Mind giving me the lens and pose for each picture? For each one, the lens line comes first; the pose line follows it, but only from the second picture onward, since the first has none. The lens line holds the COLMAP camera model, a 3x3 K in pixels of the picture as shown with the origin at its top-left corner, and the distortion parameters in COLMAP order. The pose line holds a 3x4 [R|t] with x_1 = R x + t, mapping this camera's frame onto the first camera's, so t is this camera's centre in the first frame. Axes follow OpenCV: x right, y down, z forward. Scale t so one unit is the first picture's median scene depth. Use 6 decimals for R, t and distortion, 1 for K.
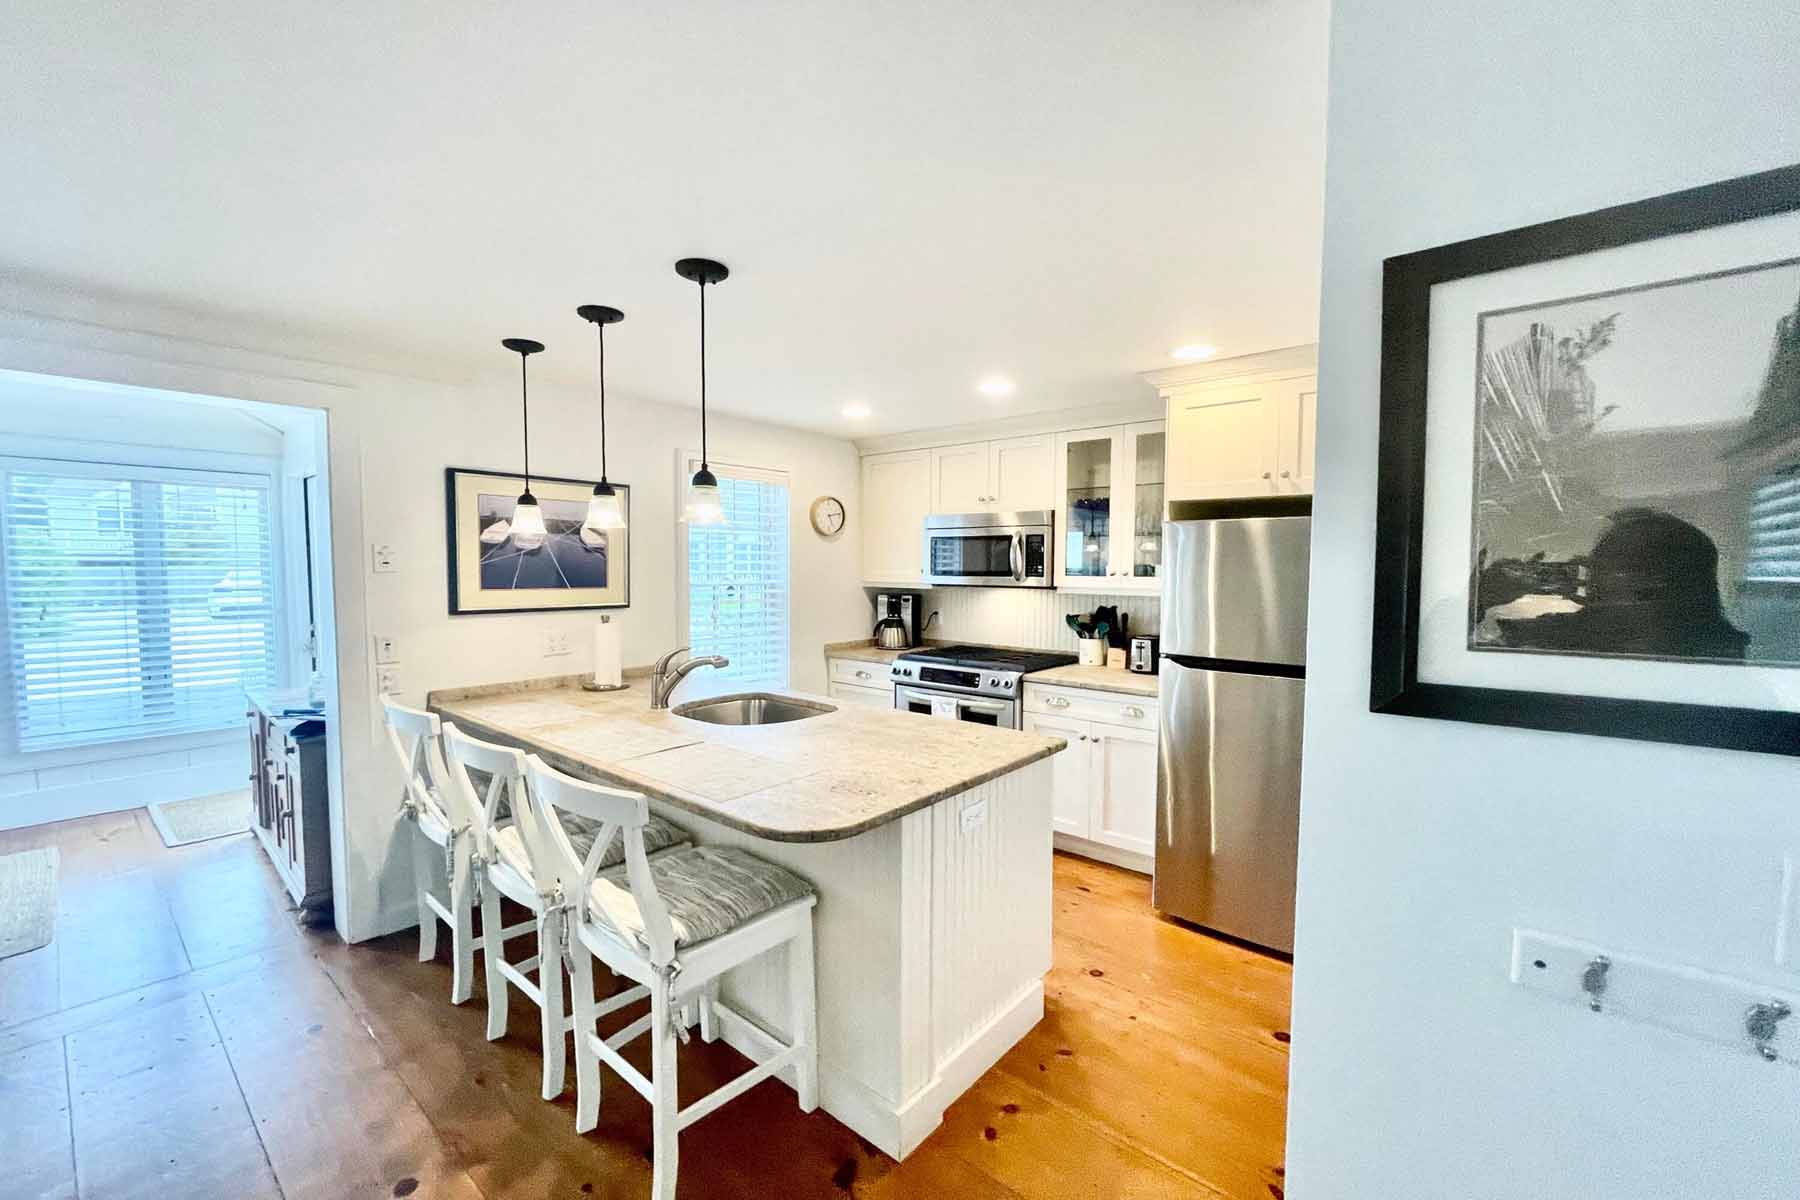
lens RADIAL K [[730.2, 0, 902.1], [0, 730.2, 596.9], [0, 0, 1]] dist [0.002341, 0.000086]
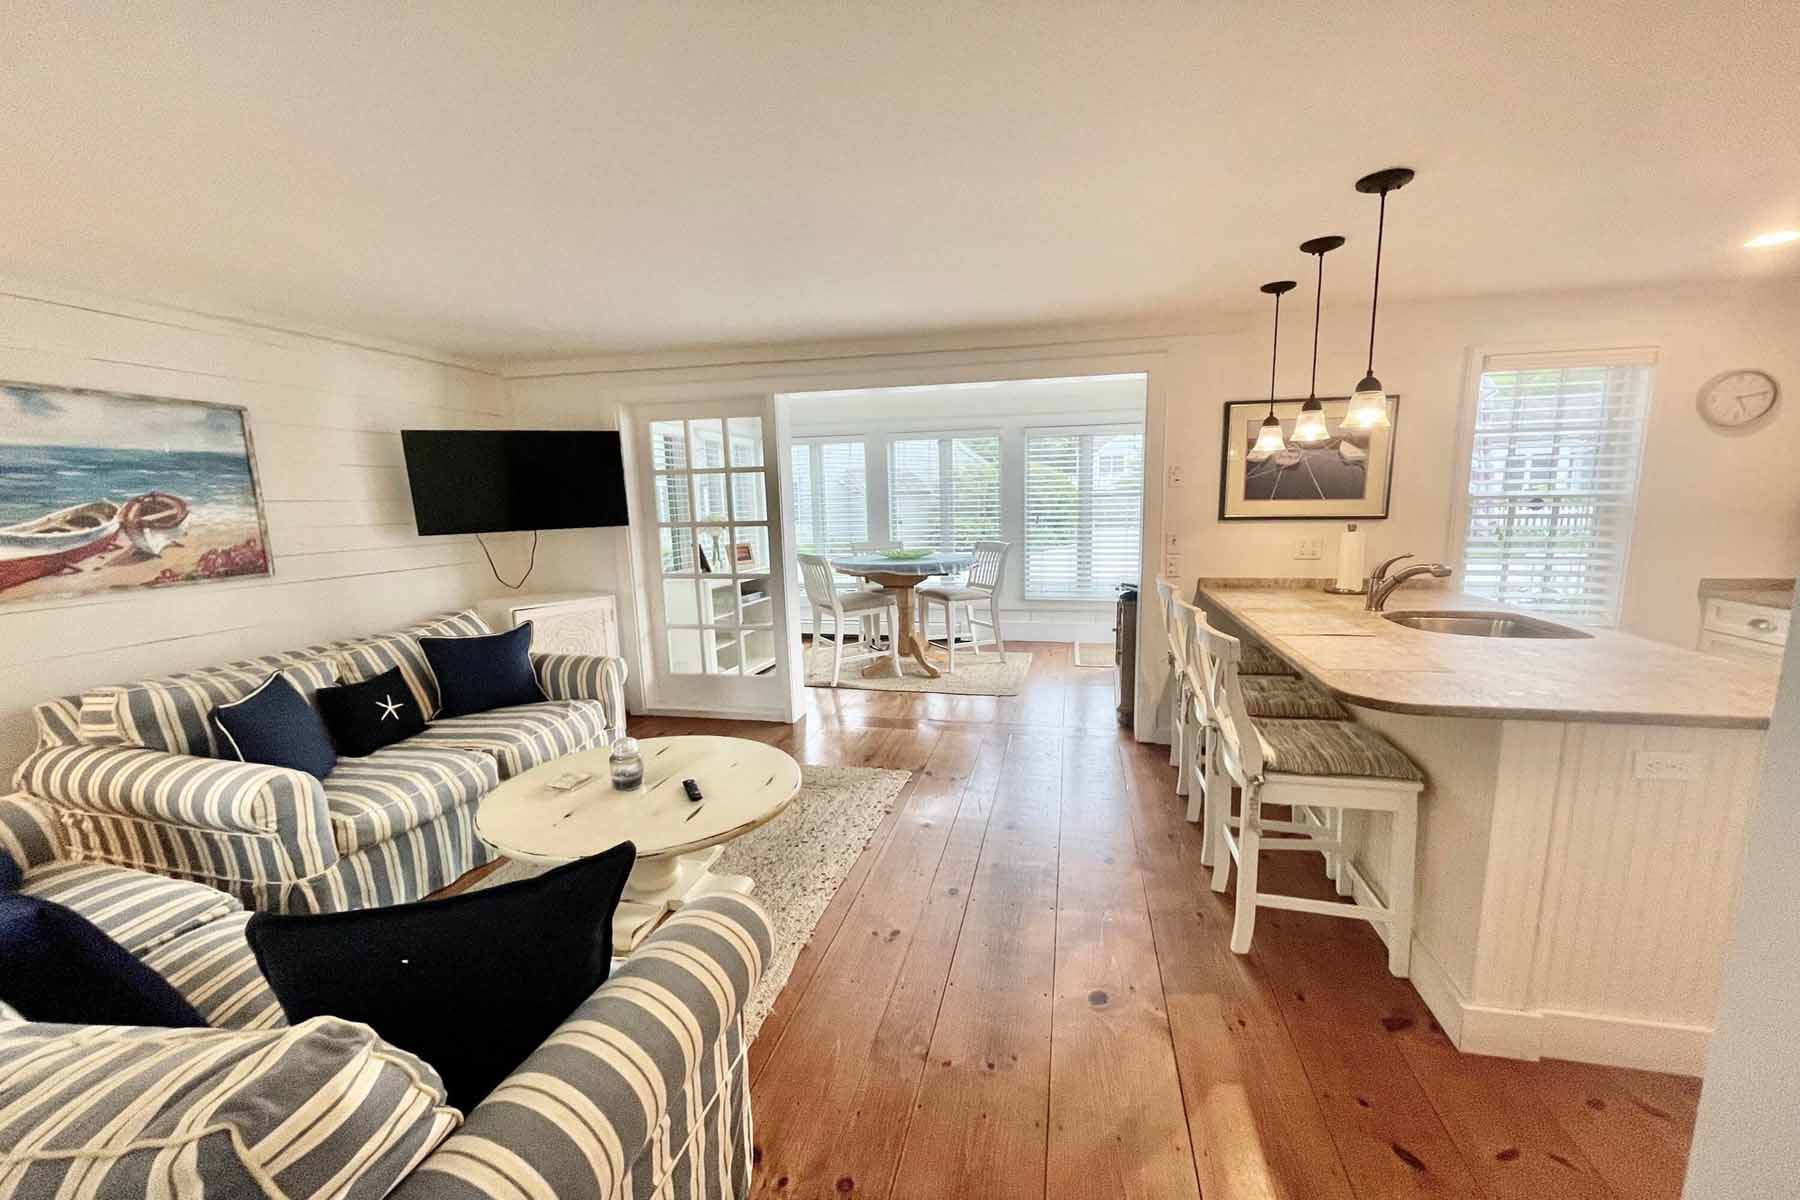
lens RADIAL K [[730.2, 0, 902.1], [0, 730.2, 596.9], [0, 0, 1]] dist [0.002341, 0.000086]
pose [[0.455693, 0.107128, -0.883667, 0.283903], [-0.021903, 0.993780, 0.109182, 0.032538], [0.889868, -0.030398, 0.455205, -0.077952]]
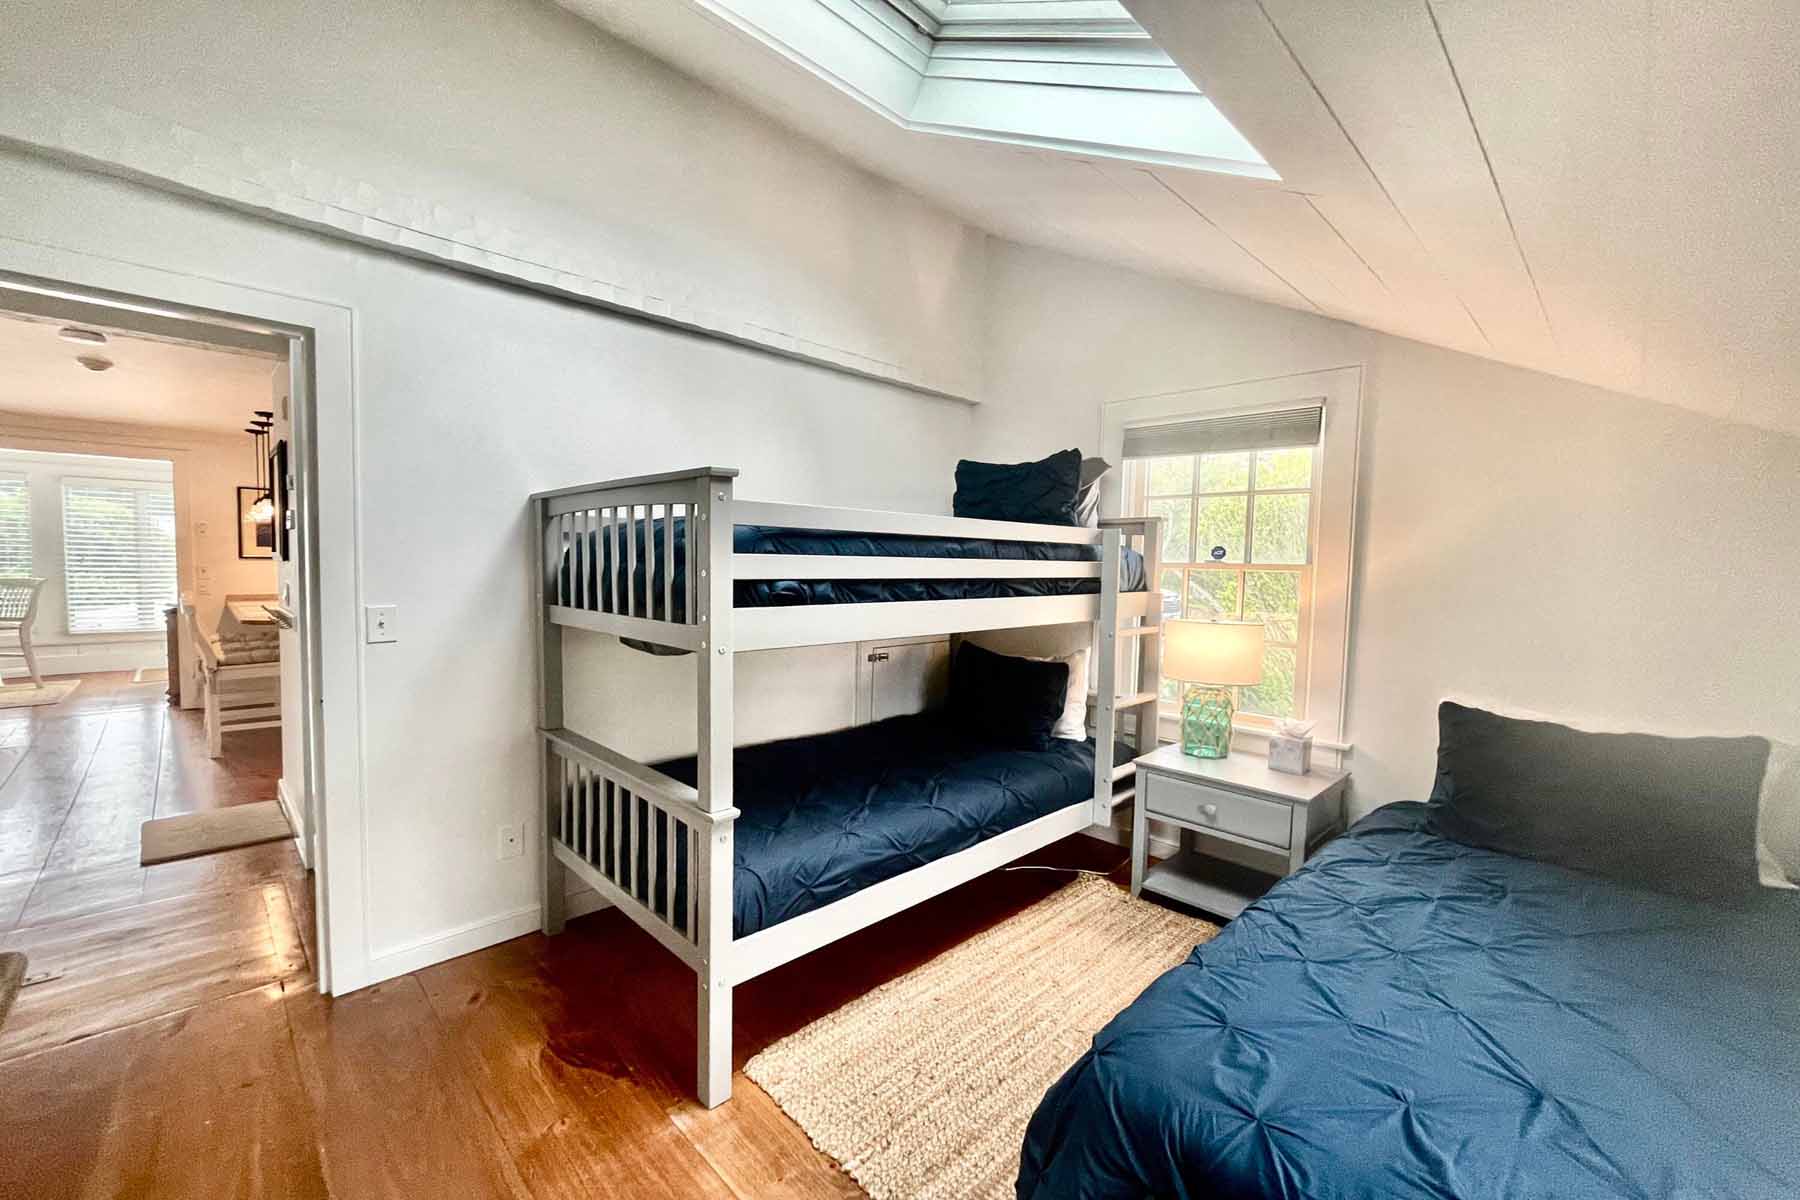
lens RADIAL K [[730.2, 0, 902.1], [0, 730.2, 596.9], [0, 0, 1]] dist [0.002341, 0.000086]
pose [[0.995588, 0.020418, -0.091582, 1.525956], [-0.019878, 0.999779, 0.006806, 0.086948], [0.091701, -0.004956, 0.995774, -0.942025]]
